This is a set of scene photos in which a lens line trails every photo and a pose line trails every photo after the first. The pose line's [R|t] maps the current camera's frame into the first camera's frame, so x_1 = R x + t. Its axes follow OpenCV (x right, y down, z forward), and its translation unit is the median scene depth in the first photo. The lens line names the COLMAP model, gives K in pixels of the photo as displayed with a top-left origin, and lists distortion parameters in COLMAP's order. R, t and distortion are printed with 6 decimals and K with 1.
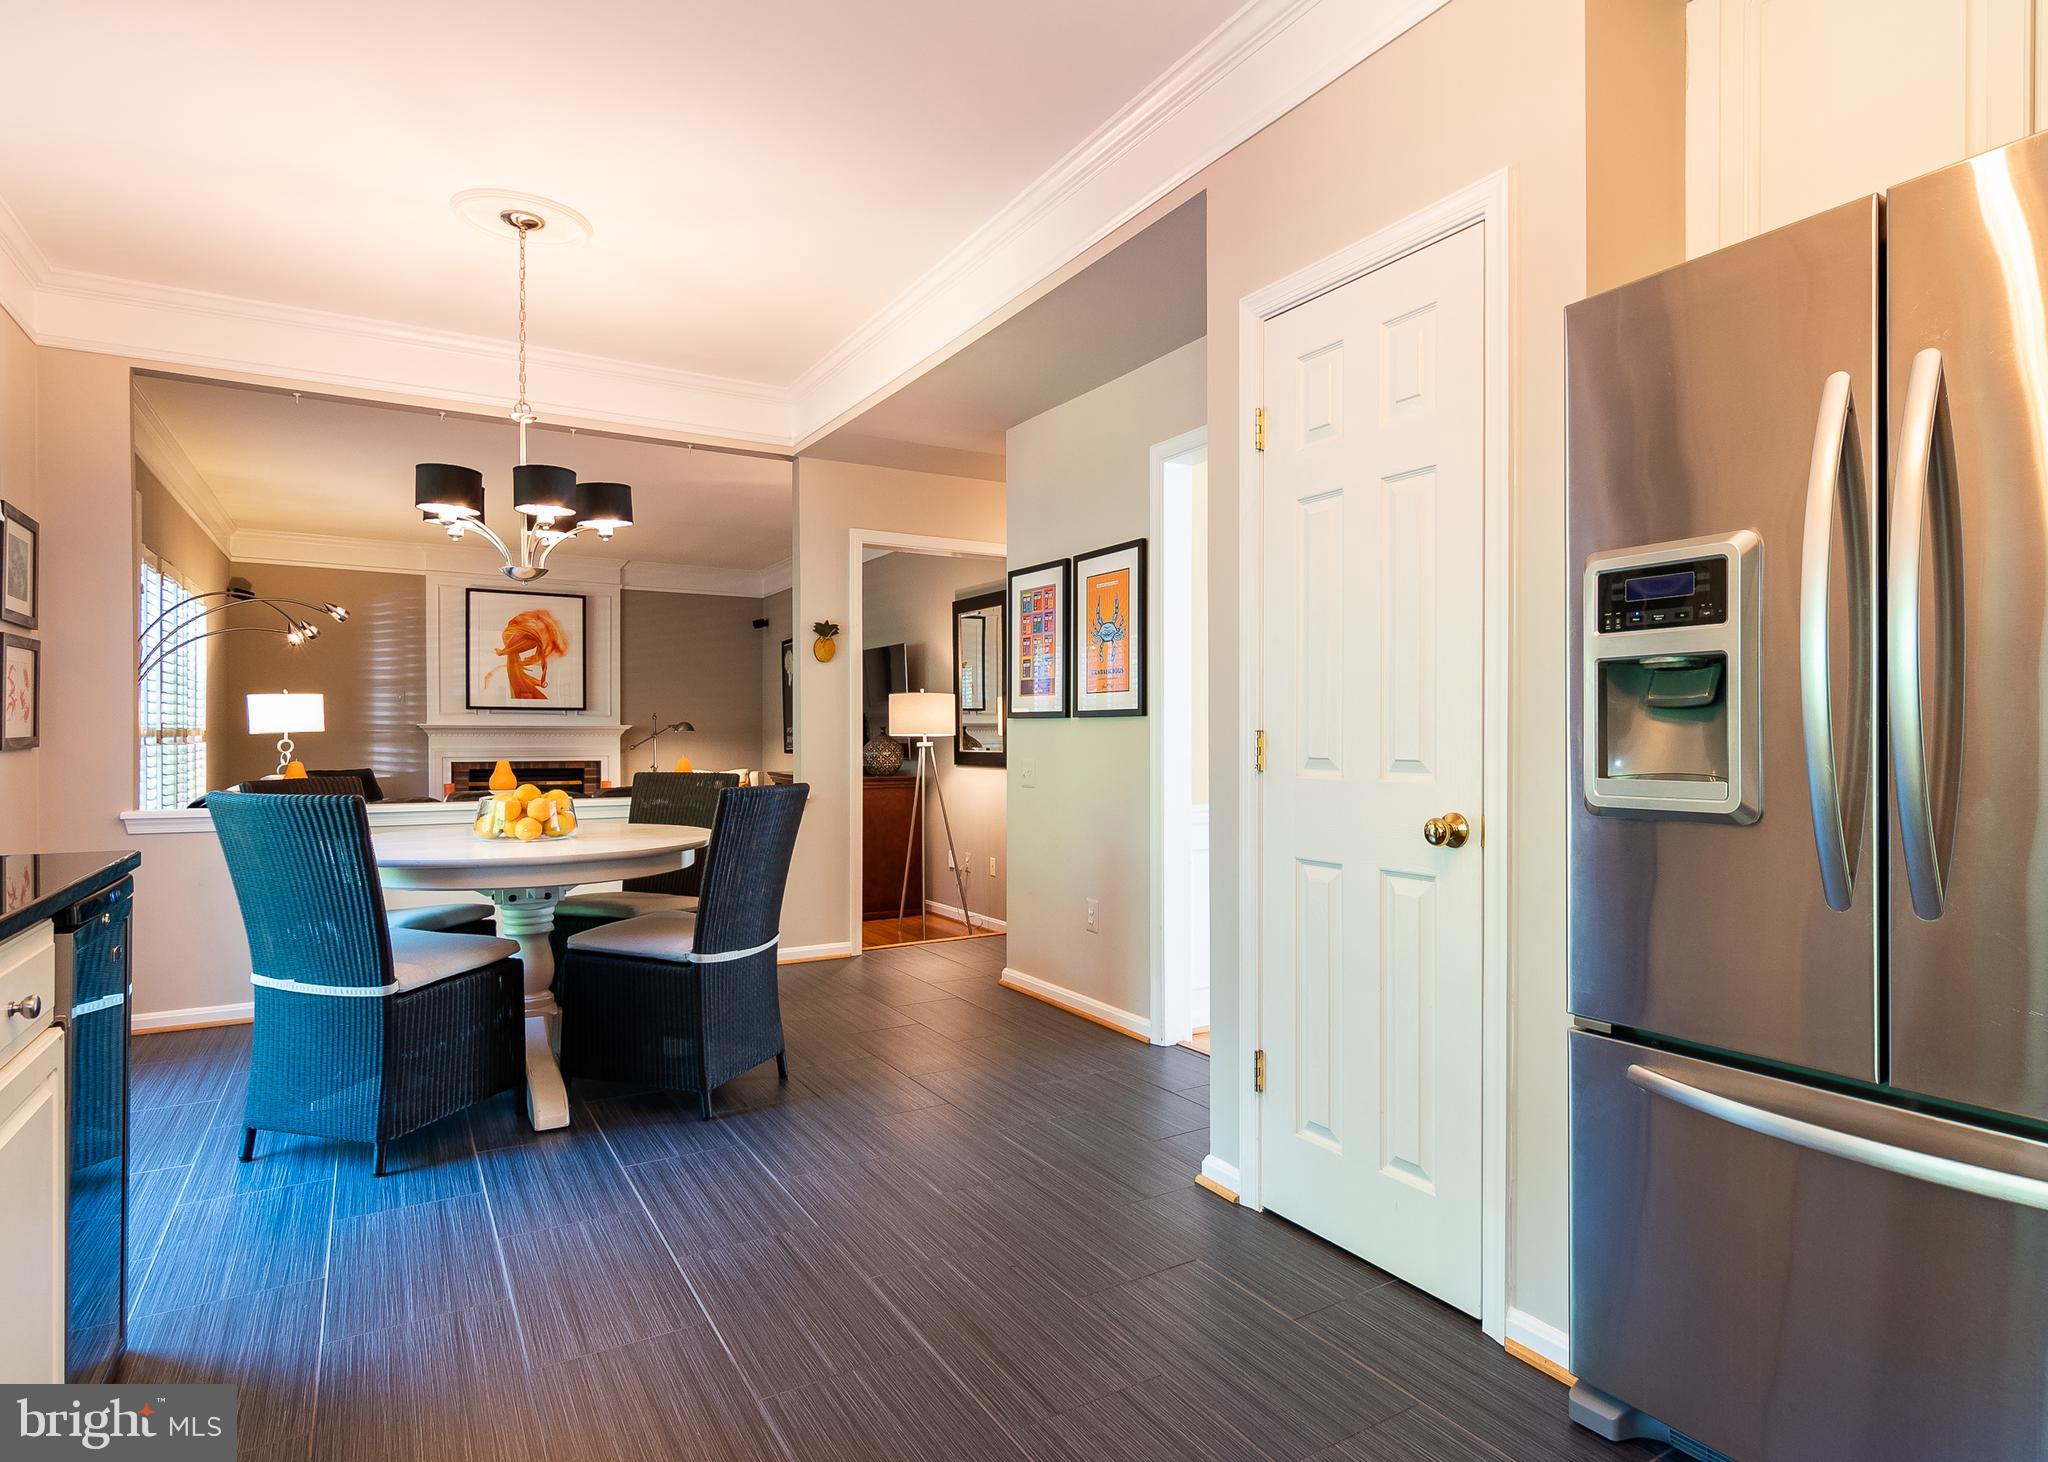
lens RADIAL K [[1125.3, 0, 1127.8], [0, 1125.3, 745.0], [0, 0, 1]] dist [-0.001968, -0.000847]
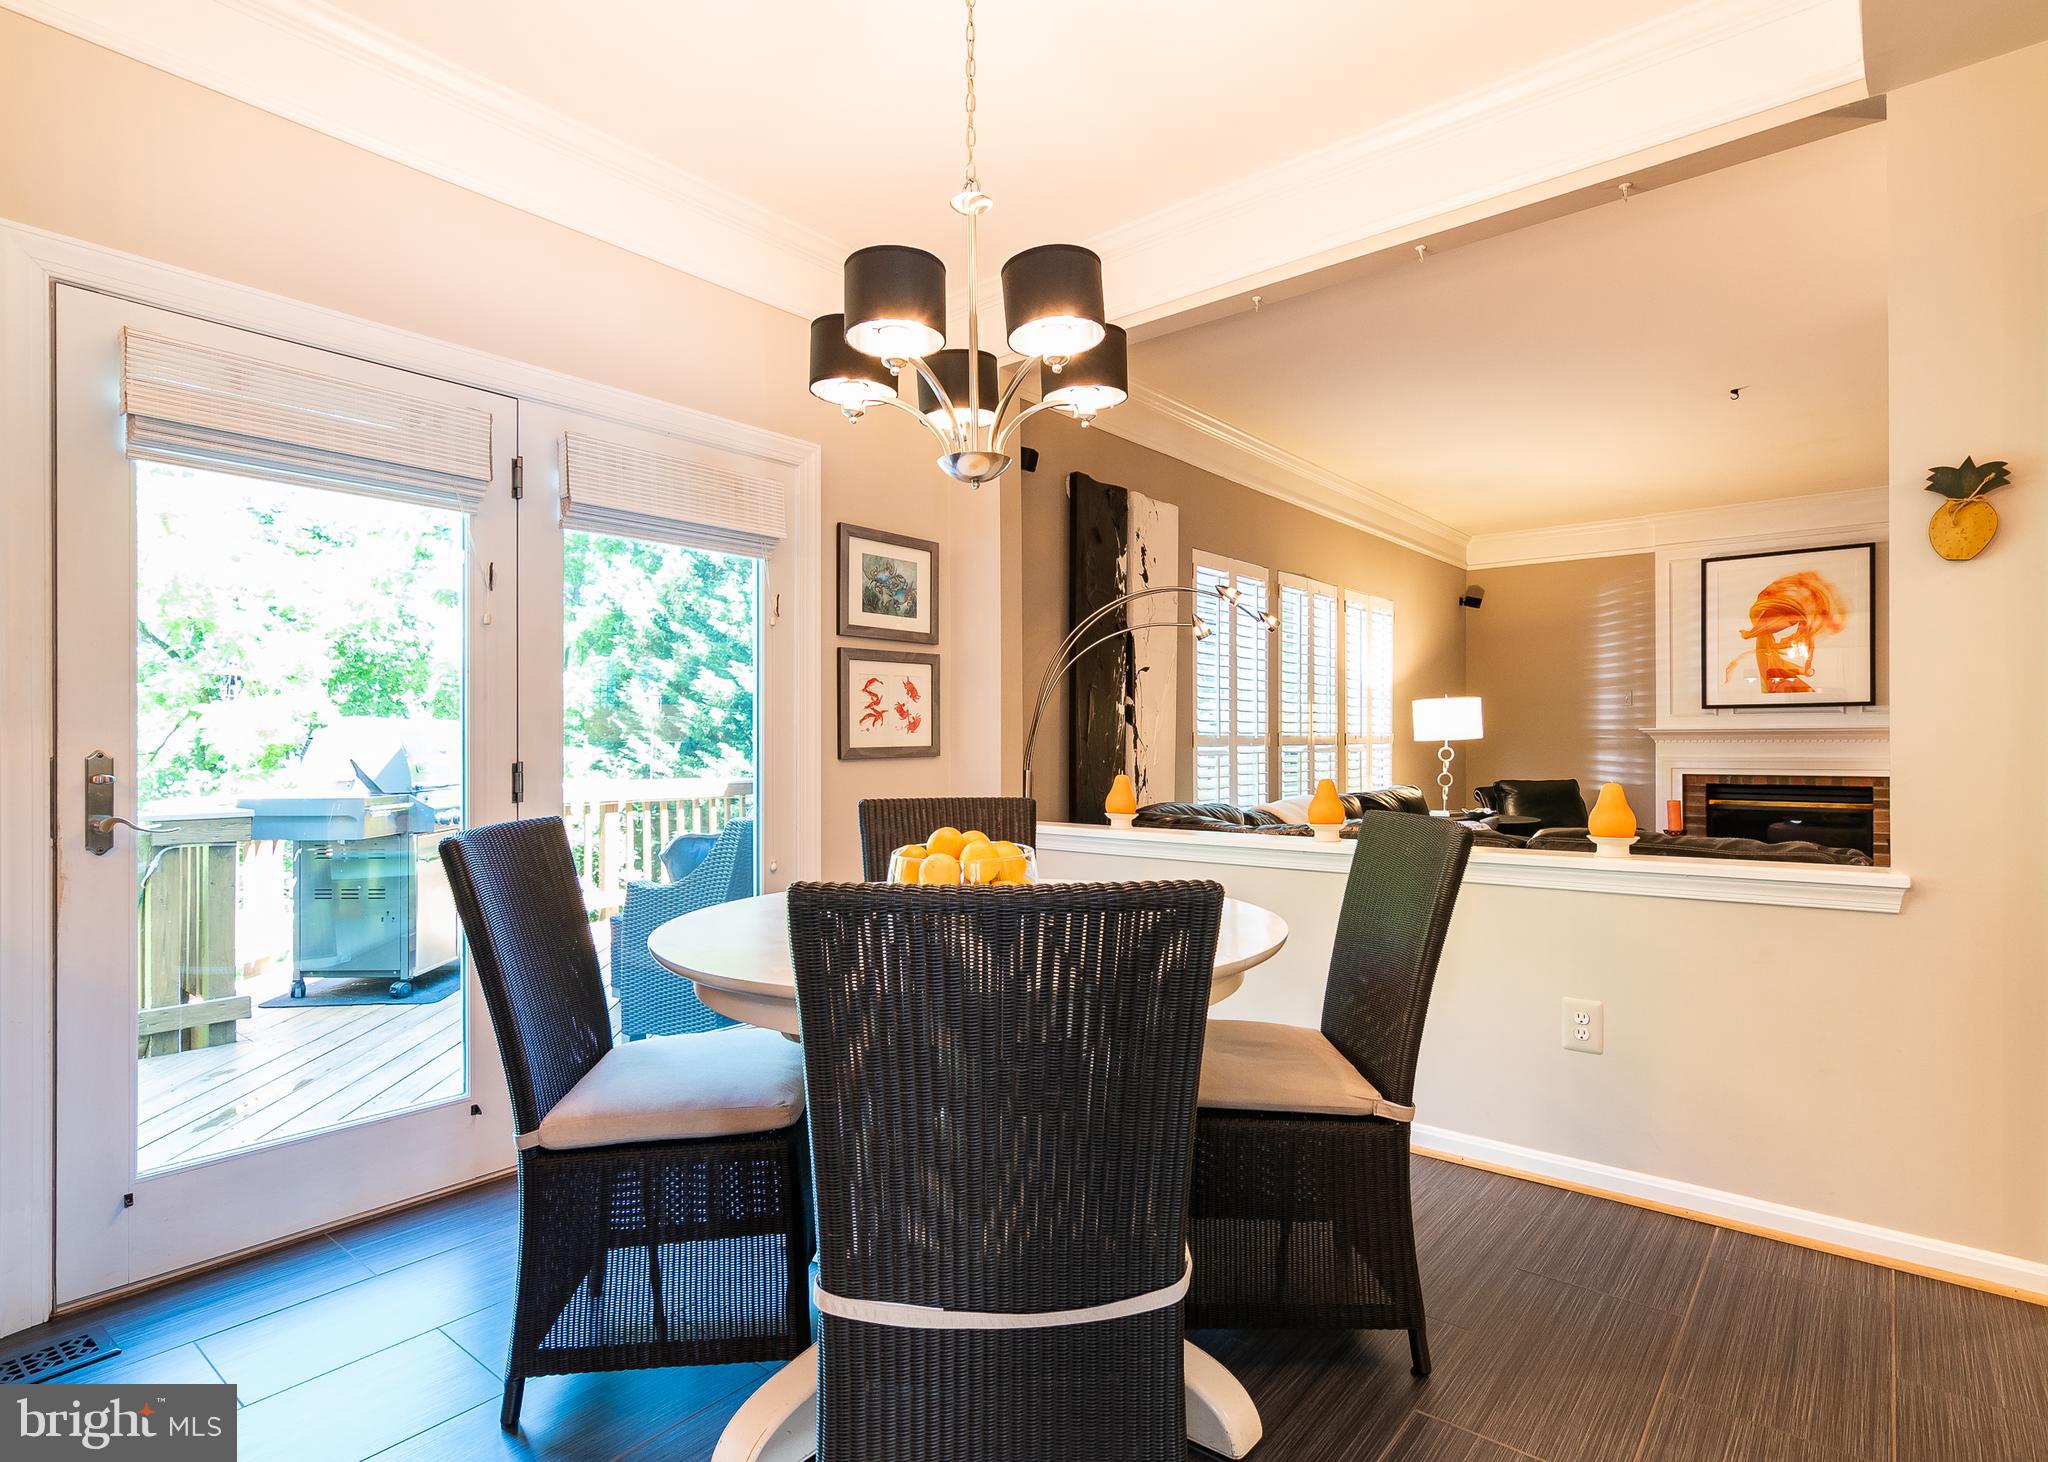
lens RADIAL K [[1069.5, 0, 1024.5], [0, 1069.5, 744.8], [0, 0, 1]] dist [-0.007387, 0.006945]
pose [[0.291863, -0.003671, -0.956453, 0.005146], [-0.001843, 0.999989, -0.004400, -0.003171], [0.956458, 0.003047, 0.291853, 0.547872]]
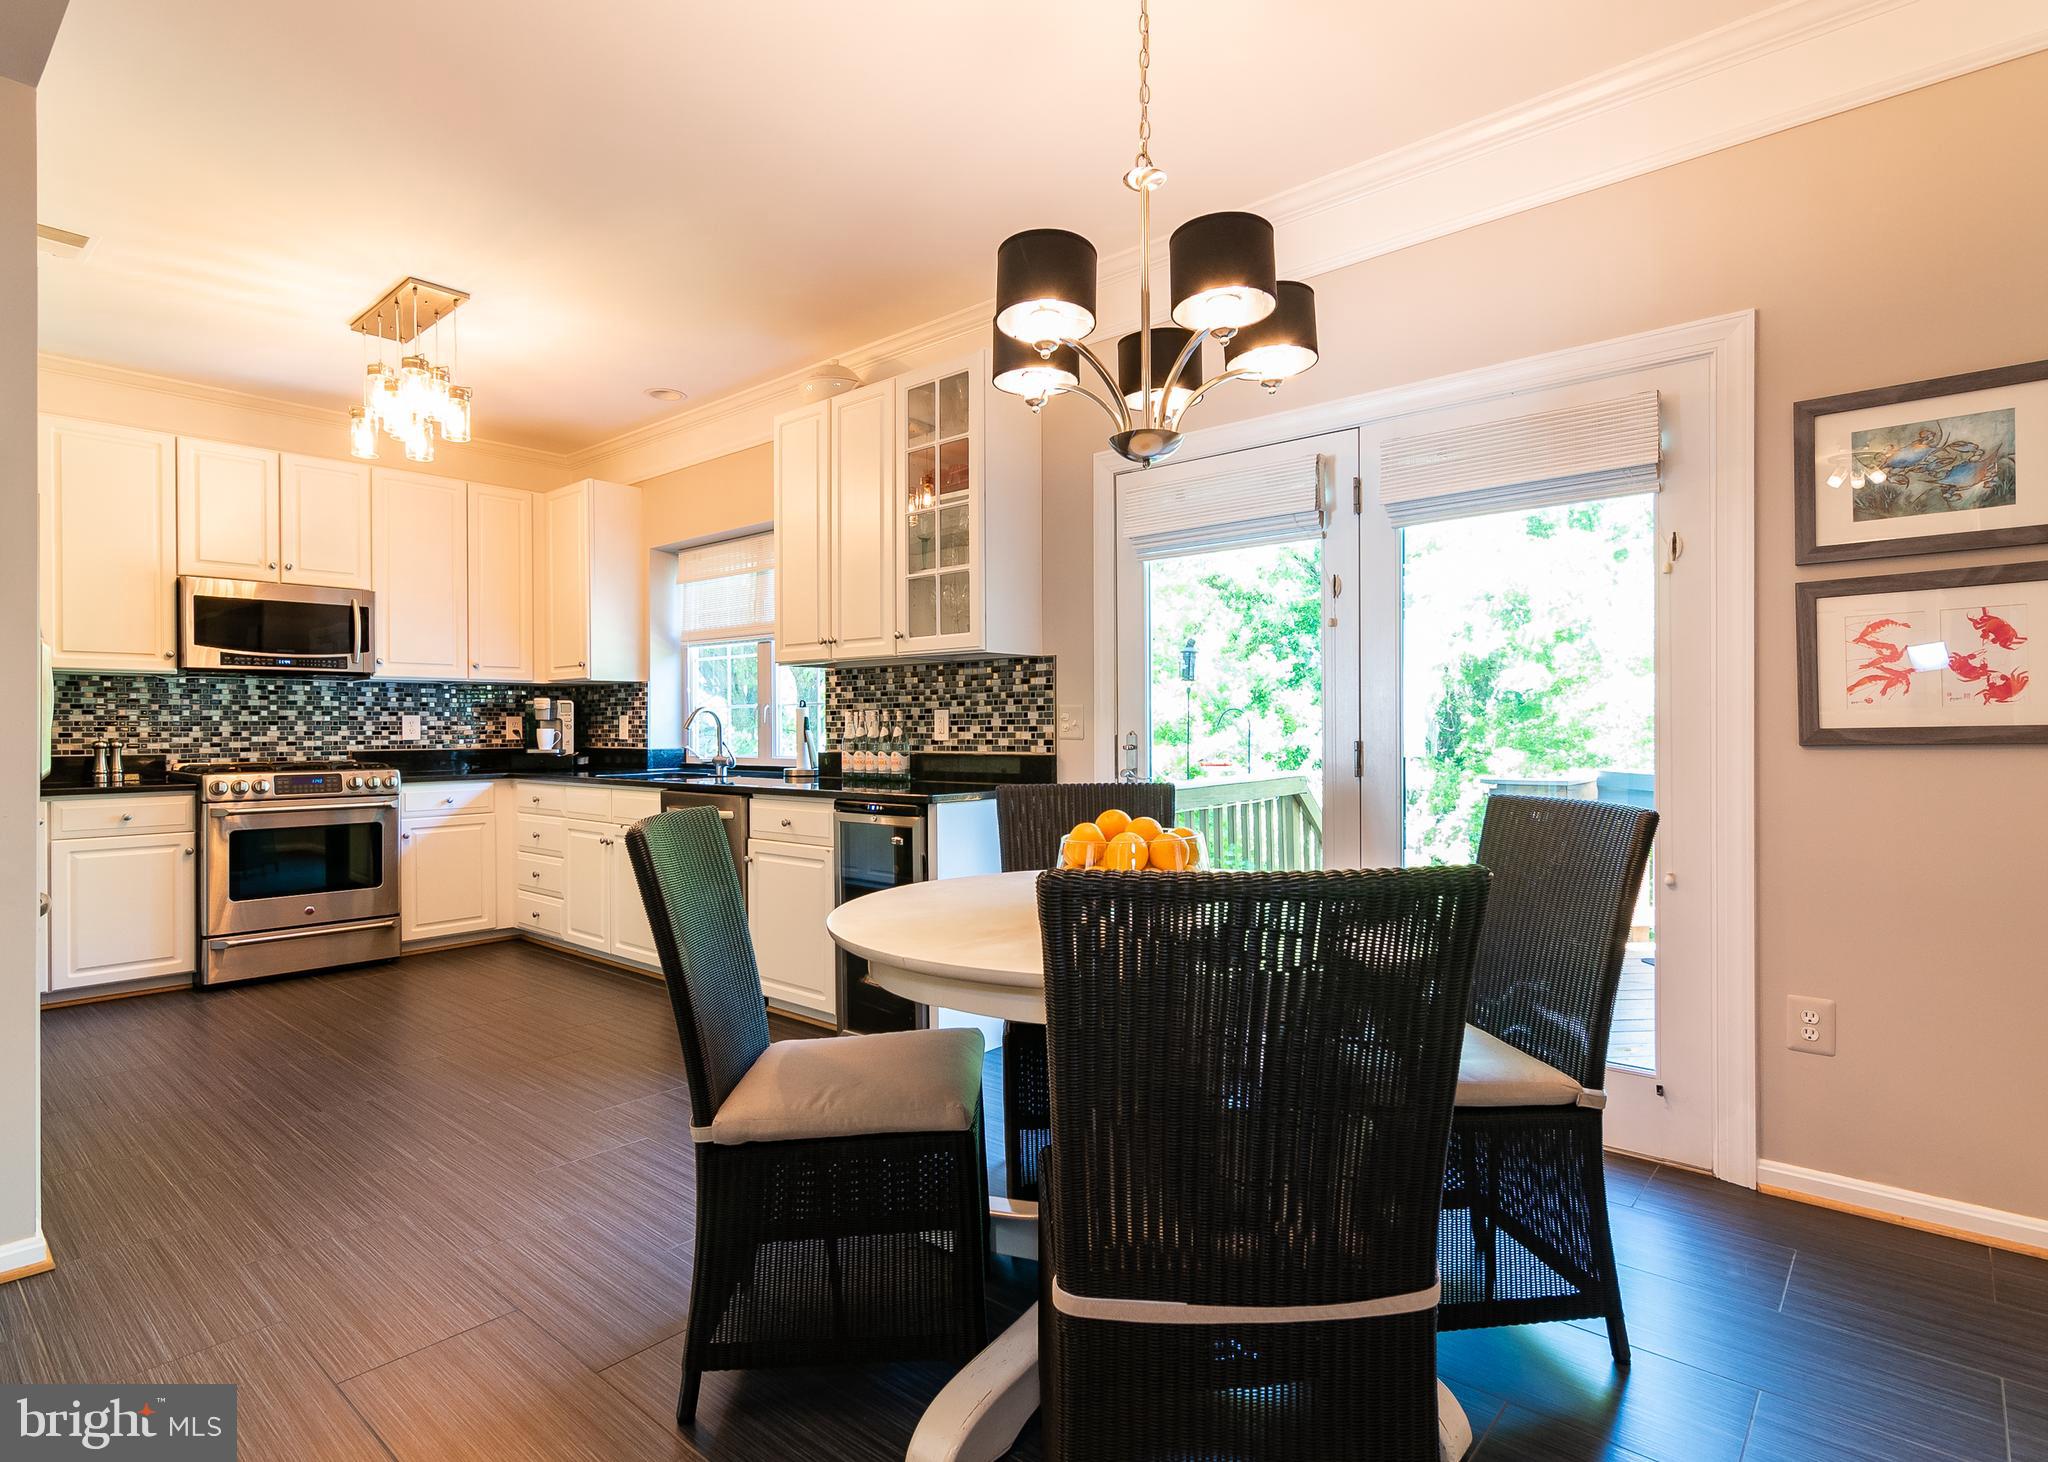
lens RADIAL K [[1069.5, 0, 1034.9], [0, 1069.5, 728.4], [0, 0, 1]] dist [-0.007387, 0.006945]
pose [[-0.964889, 0.004801, -0.262615, -0.215344], [0.003674, 0.999982, 0.004785, -0.007330], [0.262633, 0.003652, -0.964889, 0.967094]]
